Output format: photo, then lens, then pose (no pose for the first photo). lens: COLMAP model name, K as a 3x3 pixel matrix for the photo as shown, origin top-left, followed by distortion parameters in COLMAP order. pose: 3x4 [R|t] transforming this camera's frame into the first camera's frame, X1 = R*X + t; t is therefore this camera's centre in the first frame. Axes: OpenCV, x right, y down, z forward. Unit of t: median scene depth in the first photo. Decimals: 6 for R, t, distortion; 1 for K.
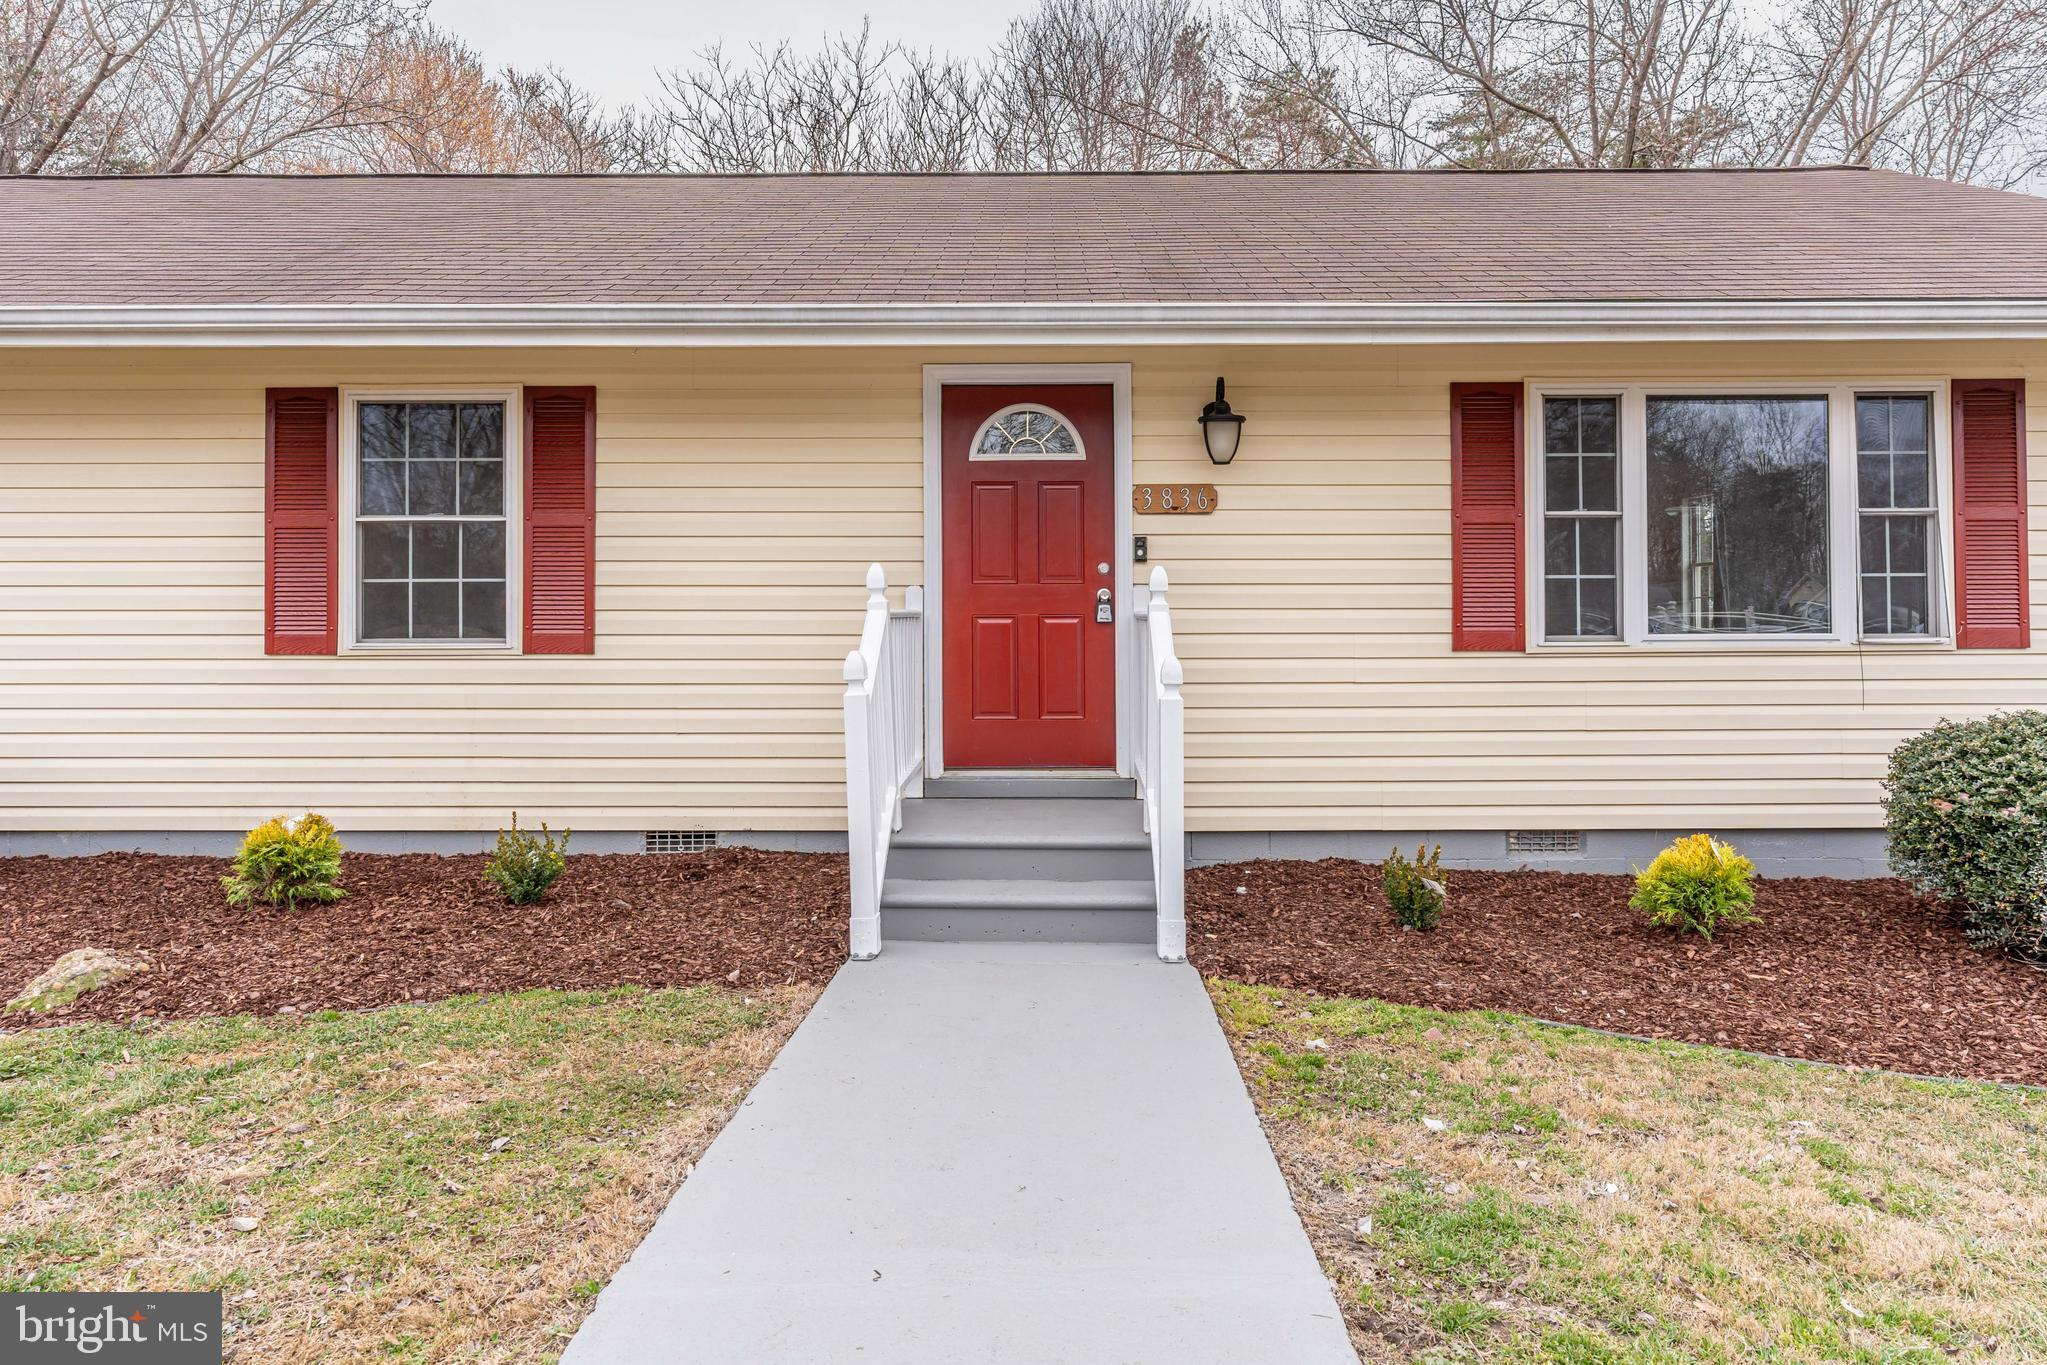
lens RADIAL K [[1214.2, 0, 1023.5], [0, 1214.2, 682.5], [0, 0, 1]] dist [-0.000505, 0.000500]
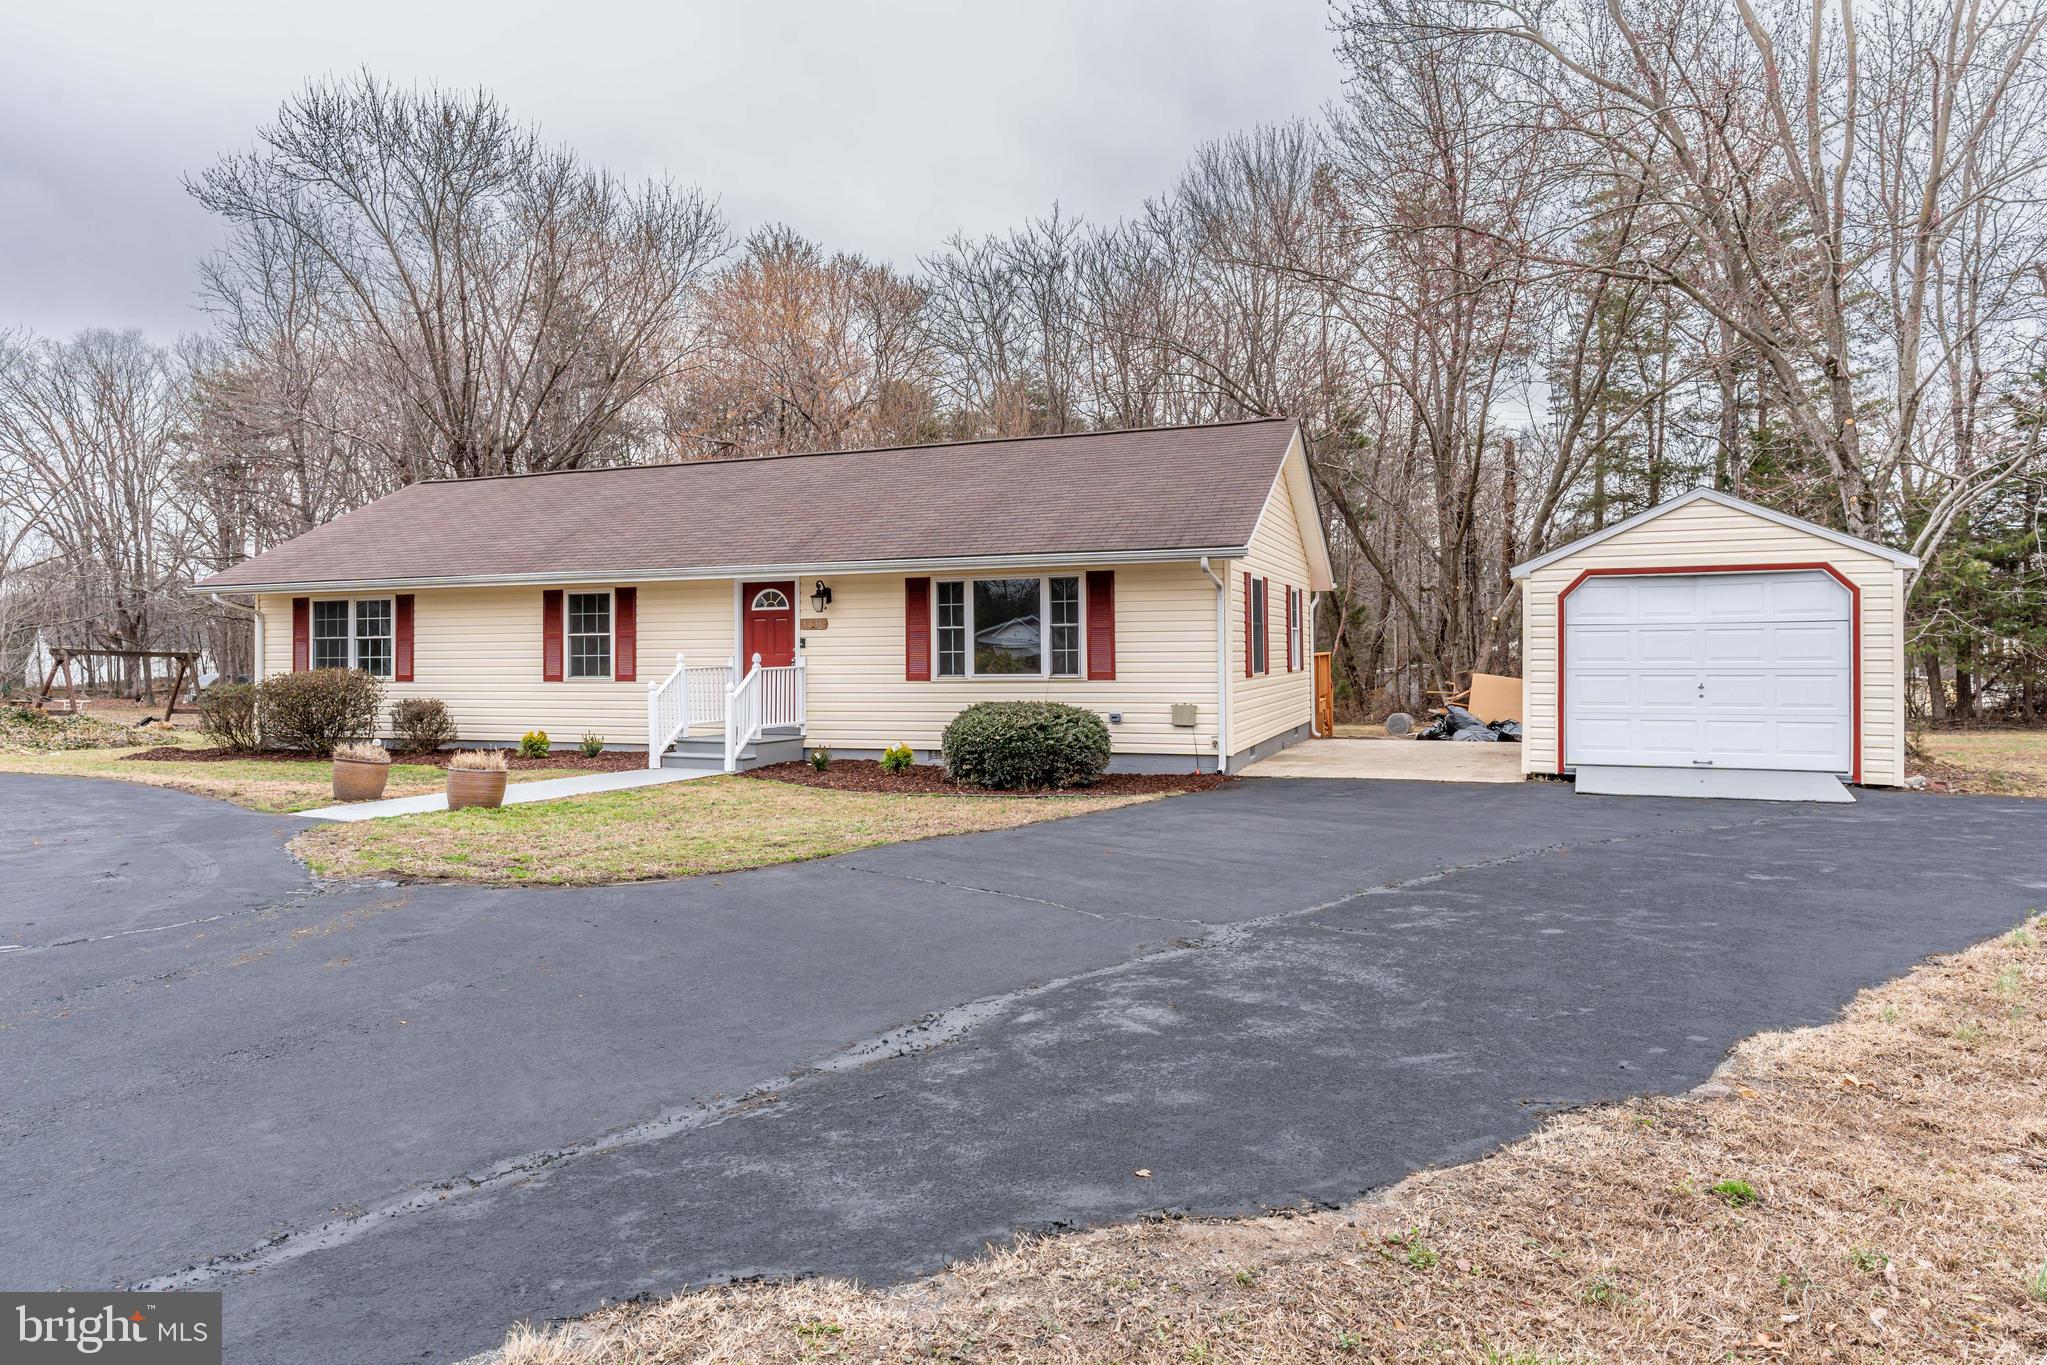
lens RADIAL K [[1214.2, 0, 1023.5], [0, 1214.2, 682.5], [0, 0, 1]] dist [-0.000505, 0.000500]
pose [[0.941826, -0.000400, -0.336101, 1.456140], [-0.004502, 0.999895, -0.013804, 0.013315], [0.336071, 0.014514, 0.941725, -1.363562]]
